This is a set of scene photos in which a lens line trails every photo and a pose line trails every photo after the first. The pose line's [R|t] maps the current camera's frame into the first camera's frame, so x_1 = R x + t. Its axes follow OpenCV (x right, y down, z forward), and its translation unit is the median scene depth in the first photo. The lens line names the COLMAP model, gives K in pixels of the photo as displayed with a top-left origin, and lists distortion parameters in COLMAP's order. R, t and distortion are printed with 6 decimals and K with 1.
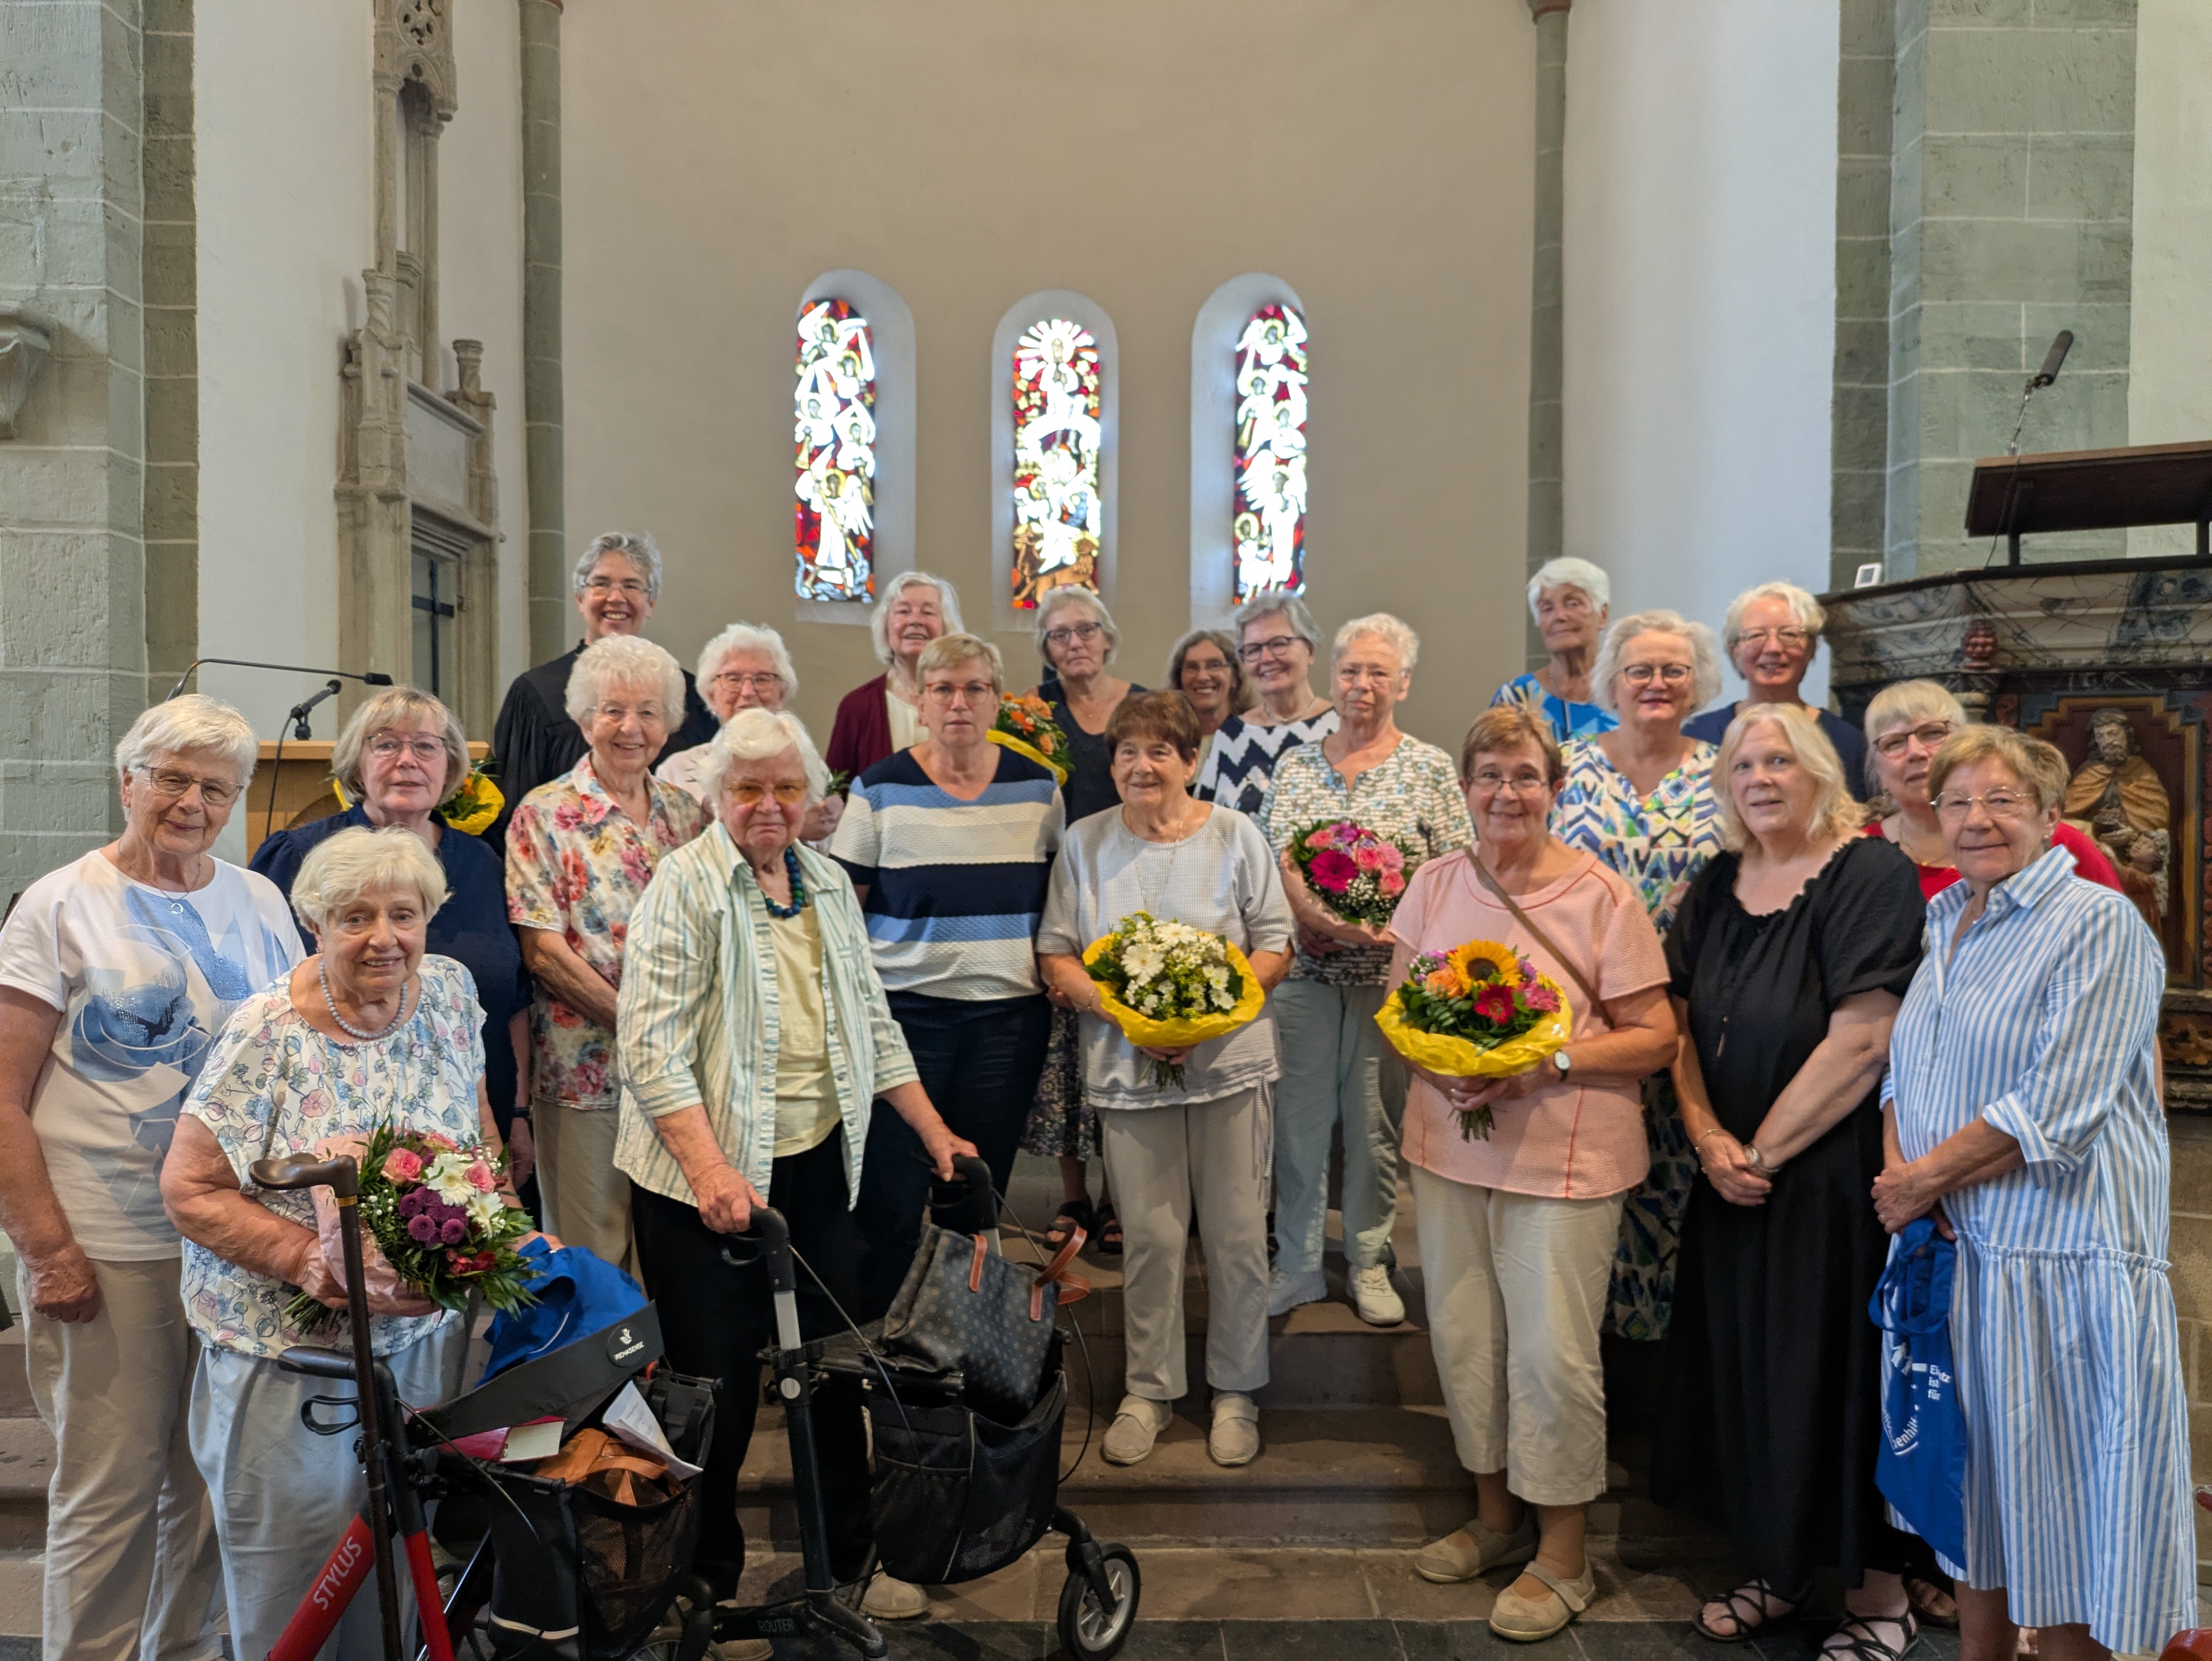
lens RADIAL K [[1595.5, 0, 1092.1], [0, 1595.5, 819.2], [0, 0, 1]] dist [0.054249, -0.054128]
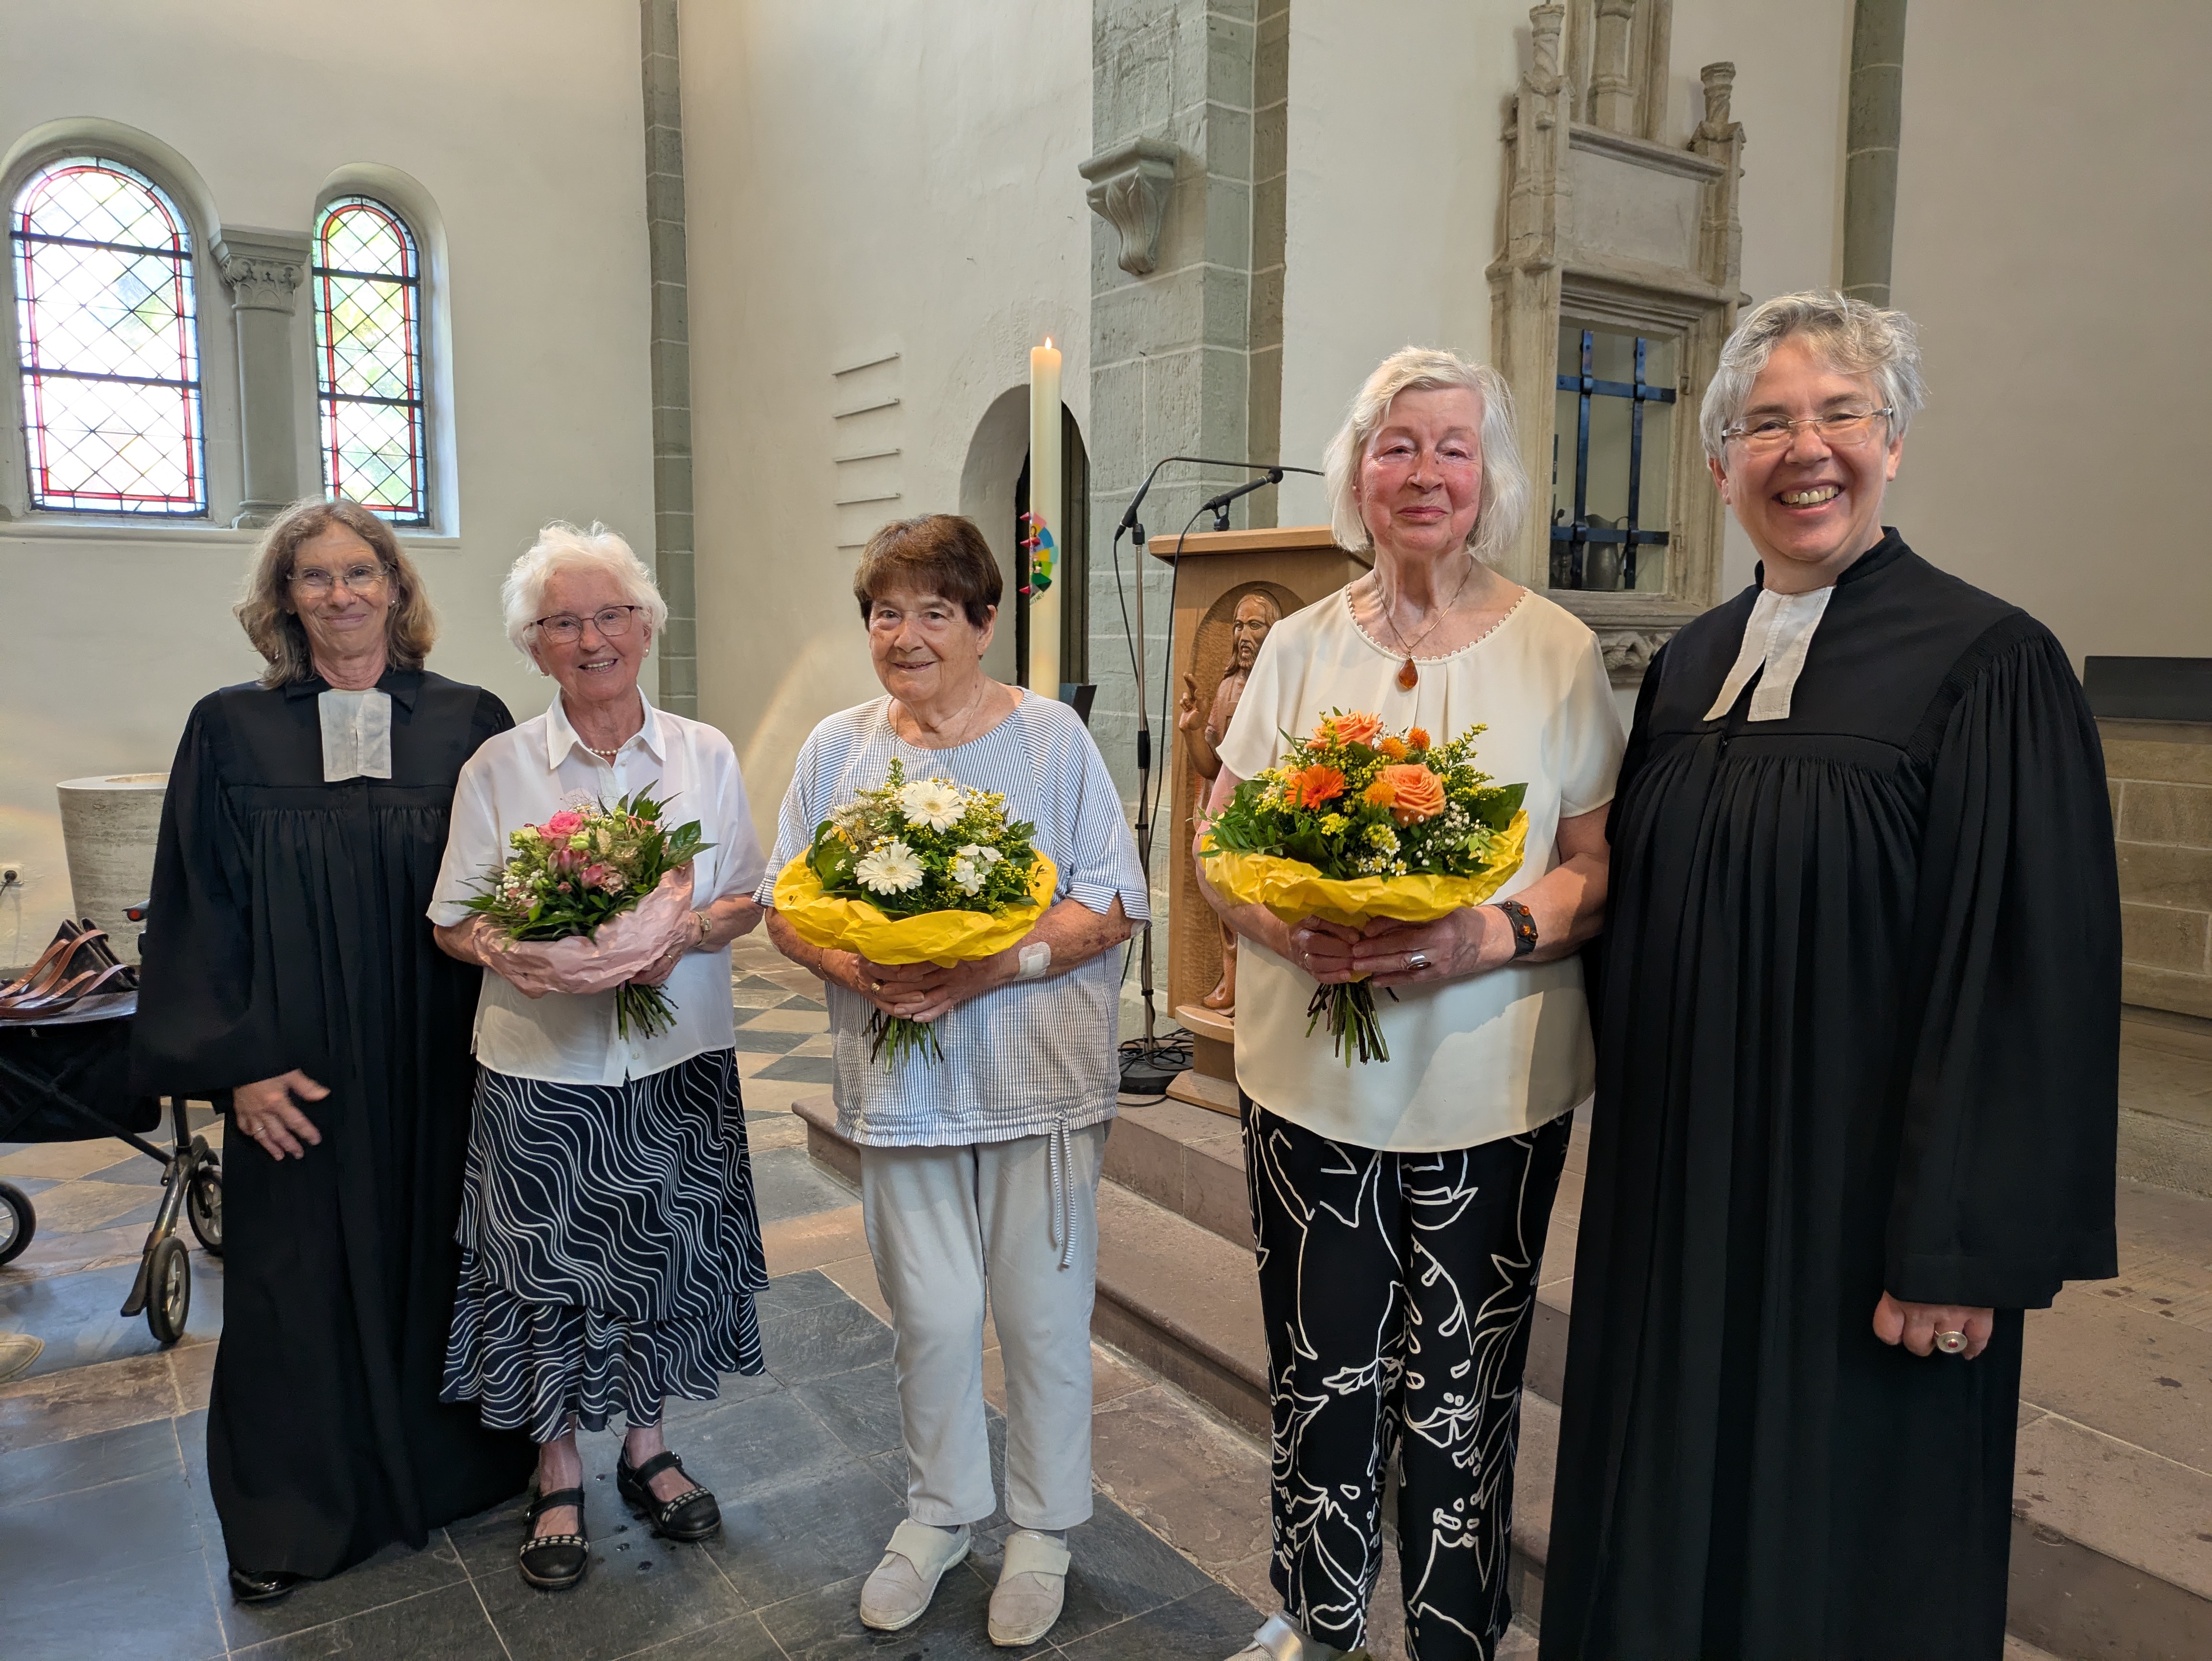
lens RADIAL K [[1622.1, 0, 1106.0], [0, 1622.1, 830.5], [0, 0, 1]] dist [0.058281, -0.062374]
pose [[0.552675, 0.099644, -0.827419, 0.120634], [-0.022560, 0.994252, 0.104665, 0.011353], [0.833092, -0.039179, 0.551746, 0.163478]]
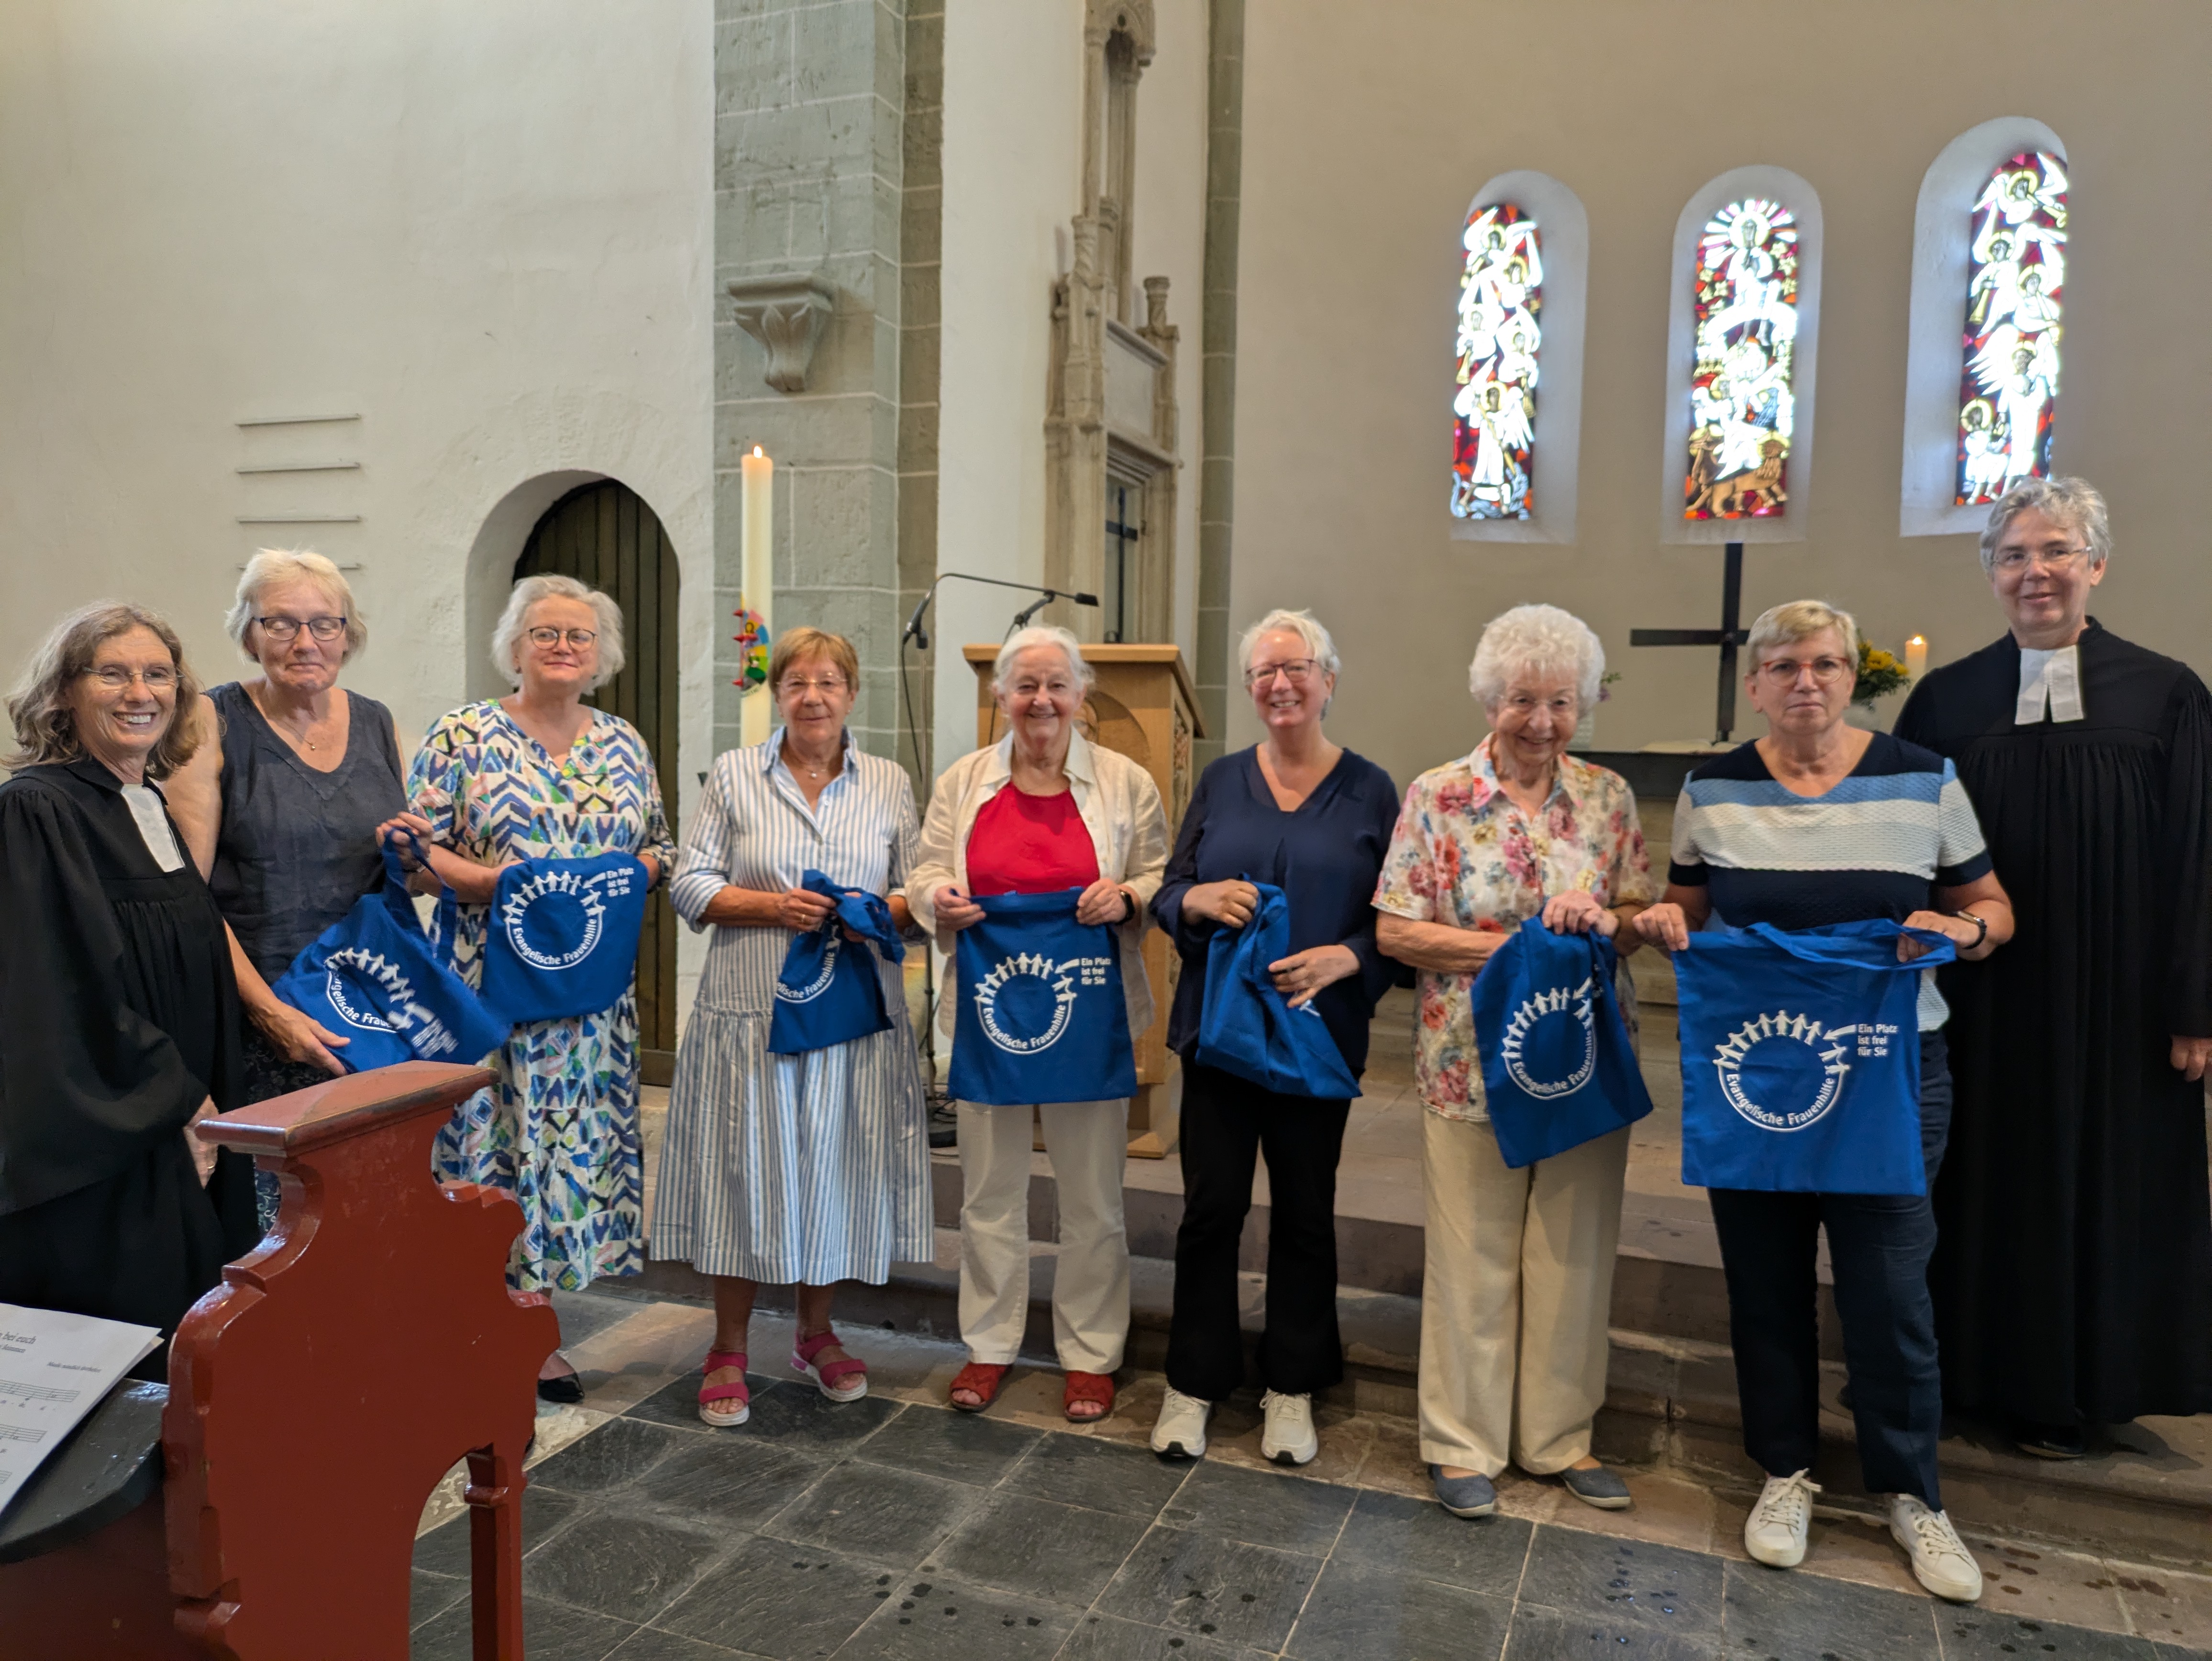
lens RADIAL K [[1595.5, 0, 1092.1], [0, 1595.5, 819.2], [0, 0, 1]] dist [0.054249, -0.054128]
pose [[0.925527, 0.036420, -0.376927, -0.010244], [-0.021516, 0.998814, 0.043678, 0.009362], [0.378071, -0.032316, 0.925213, -0.003704]]
